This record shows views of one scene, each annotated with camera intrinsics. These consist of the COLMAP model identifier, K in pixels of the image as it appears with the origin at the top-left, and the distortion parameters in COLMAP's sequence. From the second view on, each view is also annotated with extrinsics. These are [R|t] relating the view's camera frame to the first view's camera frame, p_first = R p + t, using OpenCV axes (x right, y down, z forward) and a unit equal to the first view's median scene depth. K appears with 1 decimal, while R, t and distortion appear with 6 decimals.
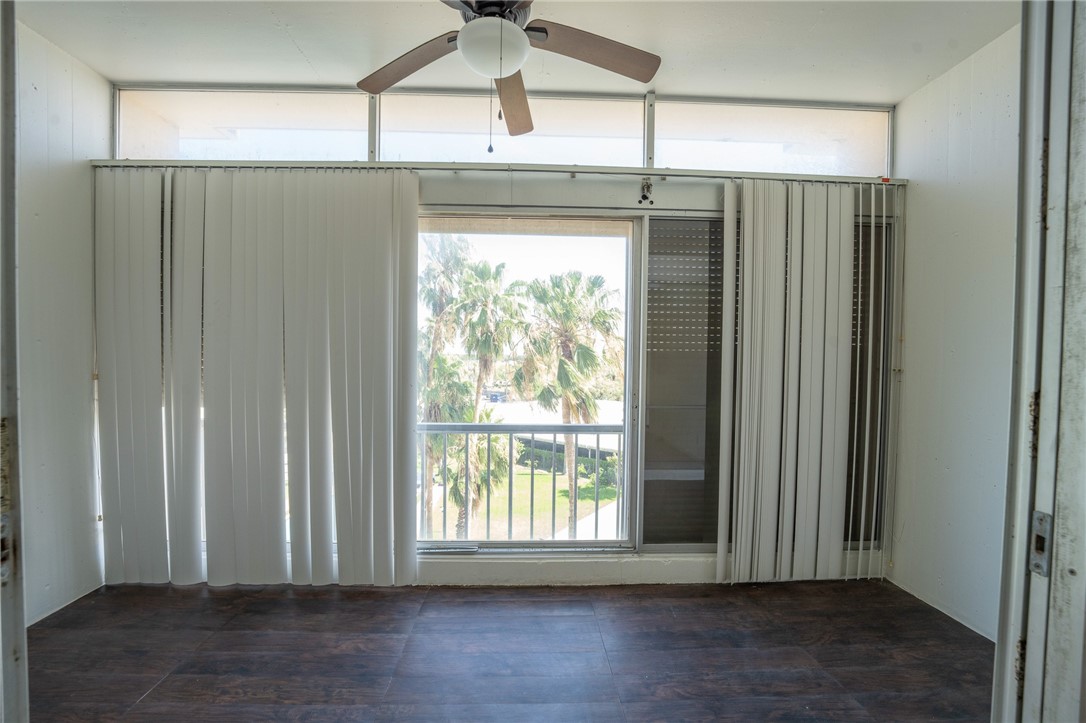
lens RADIAL K [[447.3, 0, 537.9], [0, 447.3, 370.6], [0, 0, 1]] dist [-0.023113, 0.000055]
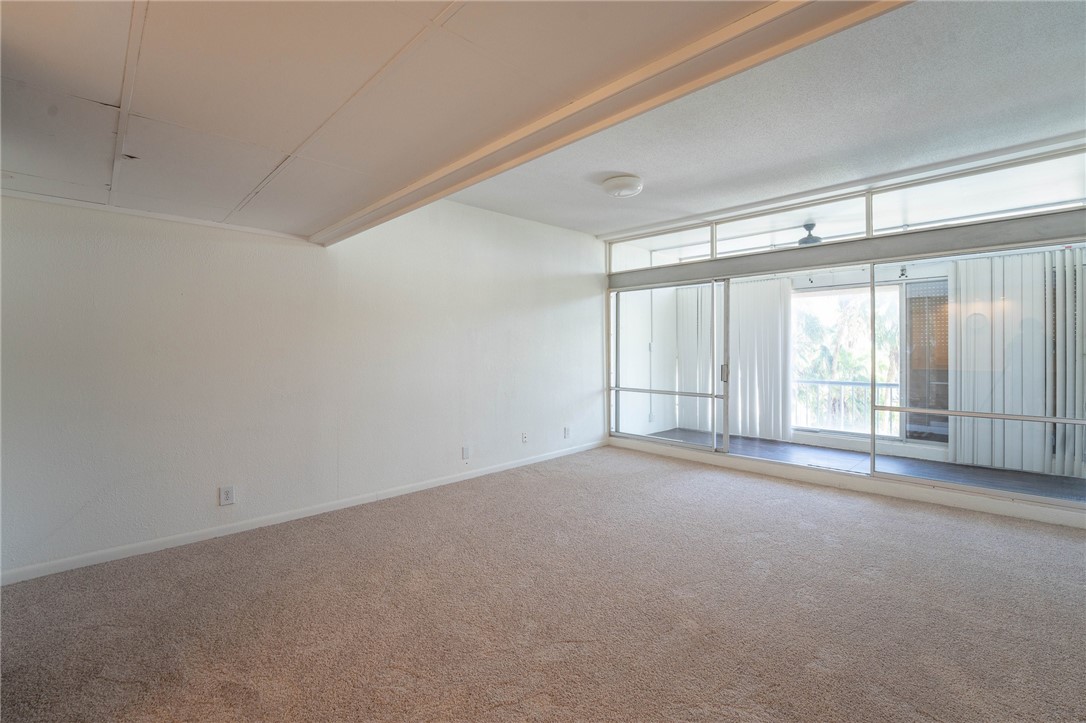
lens RADIAL K [[478.0, 0, 548.7], [0, 478.0, 352.2], [0, 0, 1]] dist [-0.014426, -0.000021]
pose [[0.695213, -0.007057, -0.718769, 0.682138], [-0.014609, 0.999607, -0.023945, 0.066470], [0.718655, 0.027147, 0.694837, -1.784962]]
